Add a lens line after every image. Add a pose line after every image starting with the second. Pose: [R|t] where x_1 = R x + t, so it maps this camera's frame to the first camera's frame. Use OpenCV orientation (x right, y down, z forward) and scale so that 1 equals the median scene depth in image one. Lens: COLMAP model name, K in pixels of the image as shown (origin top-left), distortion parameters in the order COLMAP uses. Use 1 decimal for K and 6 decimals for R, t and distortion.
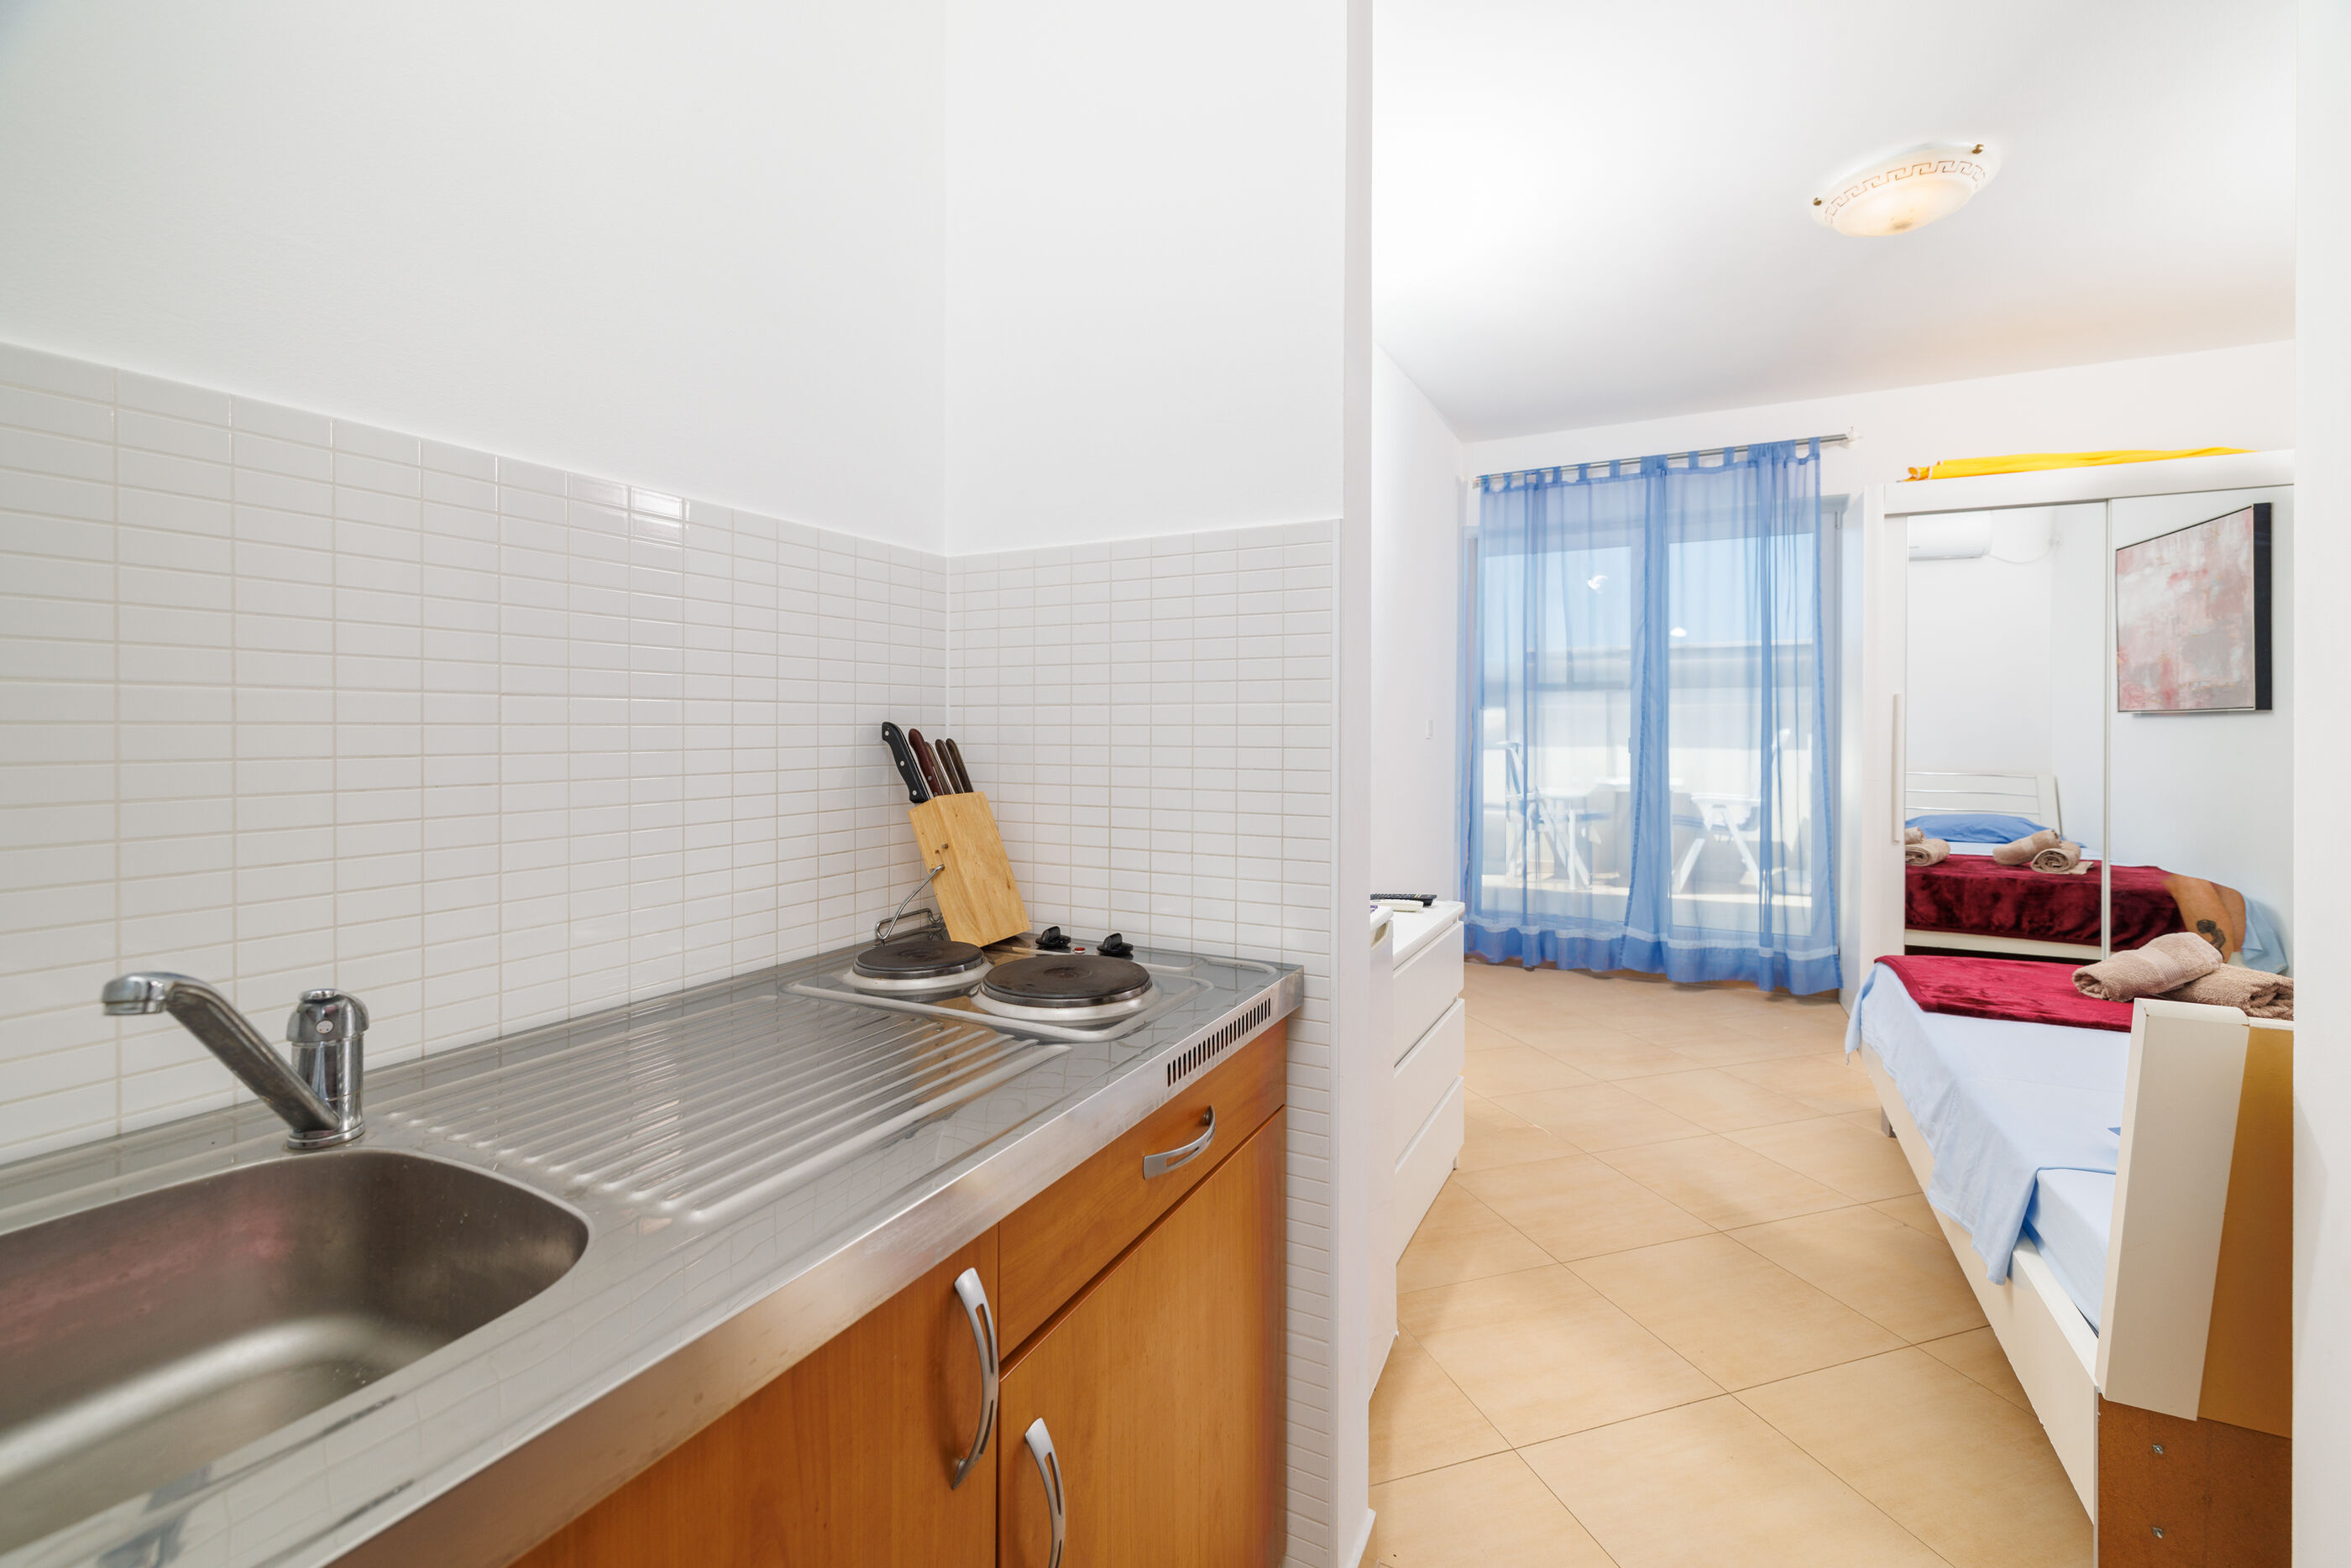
lens RADIAL K [[992.7, 0, 1188.4], [0, 992.7, 732.7], [0, 0, 1]] dist [0.000874, 0.000190]
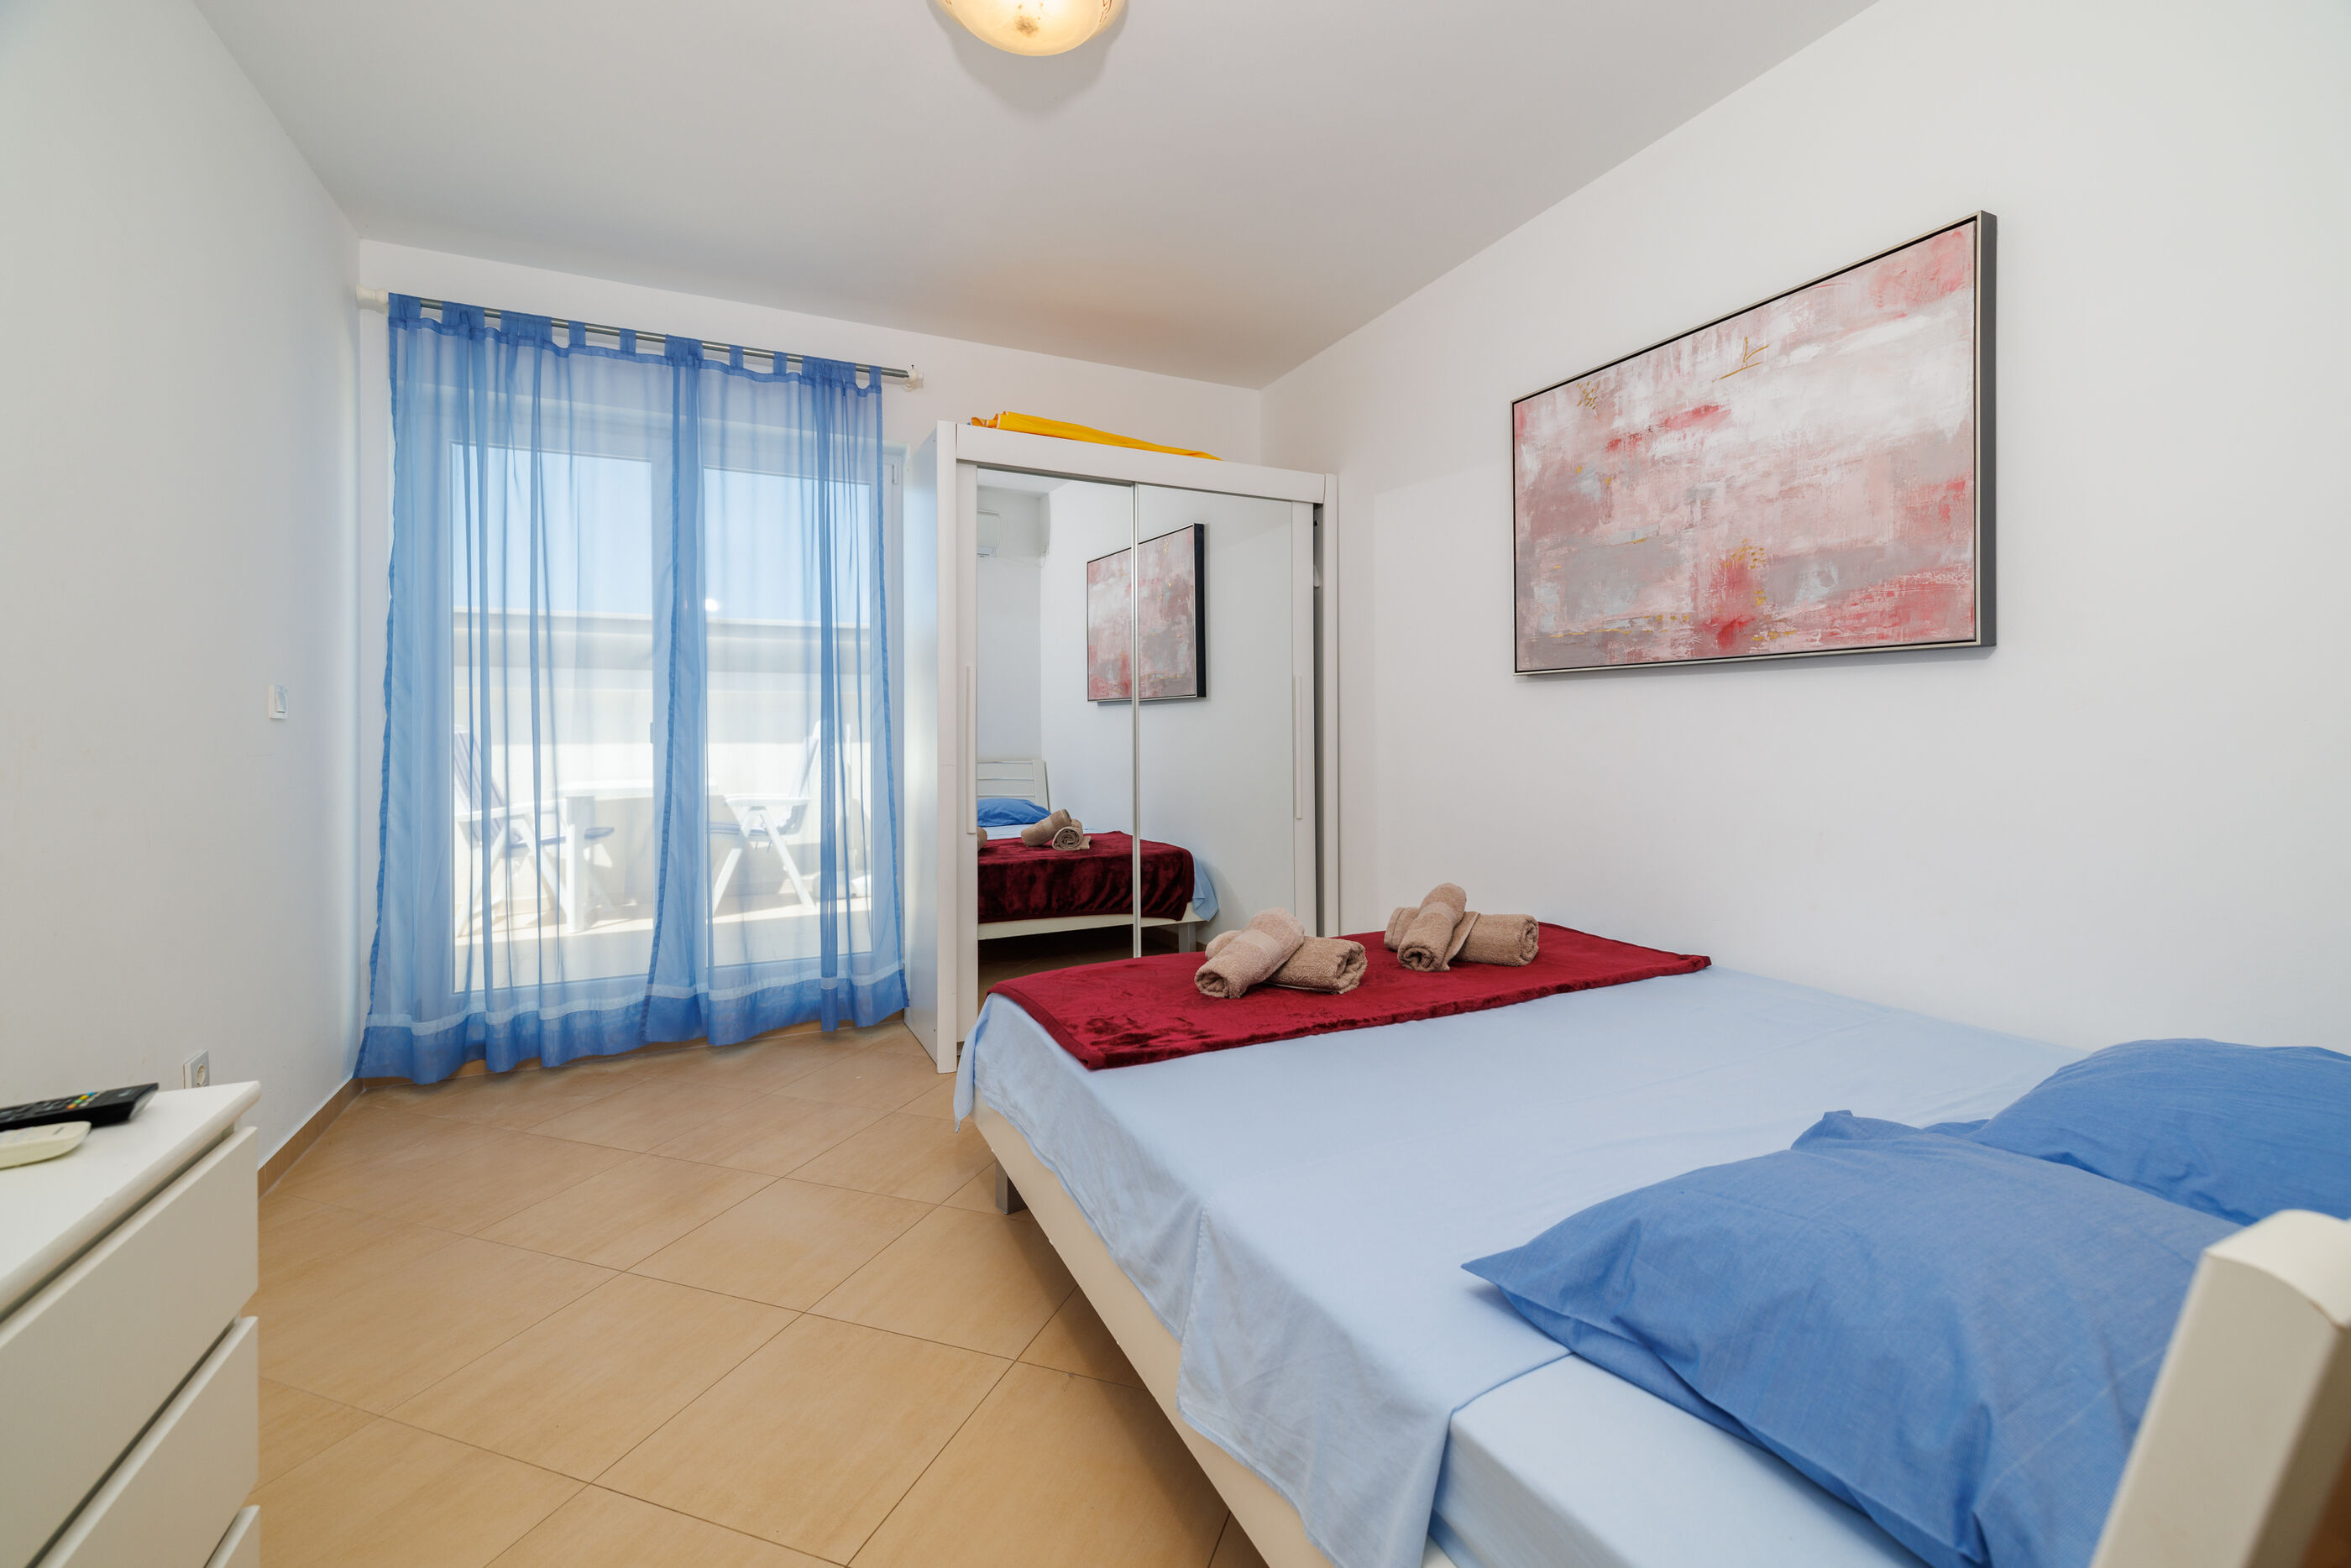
lens RADIAL K [[992.7, 0, 1188.4], [0, 992.7, 732.7], [0, 0, 1]] dist [0.000874, 0.000190]
pose [[0.604560, -0.006802, 0.796530, 0.107864], [0.010436, 0.999945, 0.000618, 0.017314], [-0.796491, 0.007939, 0.604598, 0.261964]]
